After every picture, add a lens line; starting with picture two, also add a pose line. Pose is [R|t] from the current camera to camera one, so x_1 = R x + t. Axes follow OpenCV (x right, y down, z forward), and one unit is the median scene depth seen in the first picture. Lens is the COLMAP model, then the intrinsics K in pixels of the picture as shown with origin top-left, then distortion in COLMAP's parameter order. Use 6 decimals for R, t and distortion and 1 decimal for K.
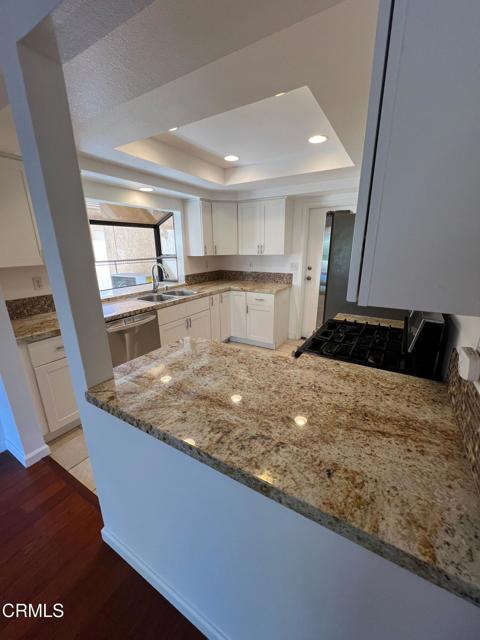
lens RADIAL K [[256.6, 0, 241.2], [0, 256.6, 320.7], [0, 0, 1]] dist [-0.001858, -0.000270]
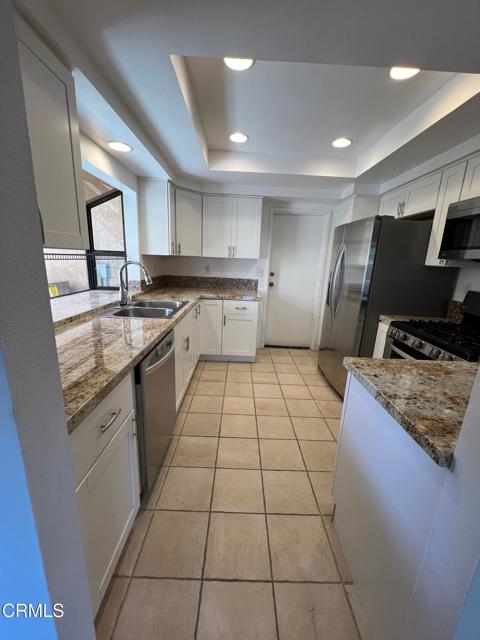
lens RADIAL K [[256.6, 0, 240.2], [0, 256.6, 320.2], [0, 0, 1]] dist [-0.001858, -0.000270]
pose [[0.852371, -0.071987, 0.517959, -0.375170], [0.092731, 0.995589, -0.014234, -0.027992], [-0.514650, 0.060163, 0.855287, 0.243766]]
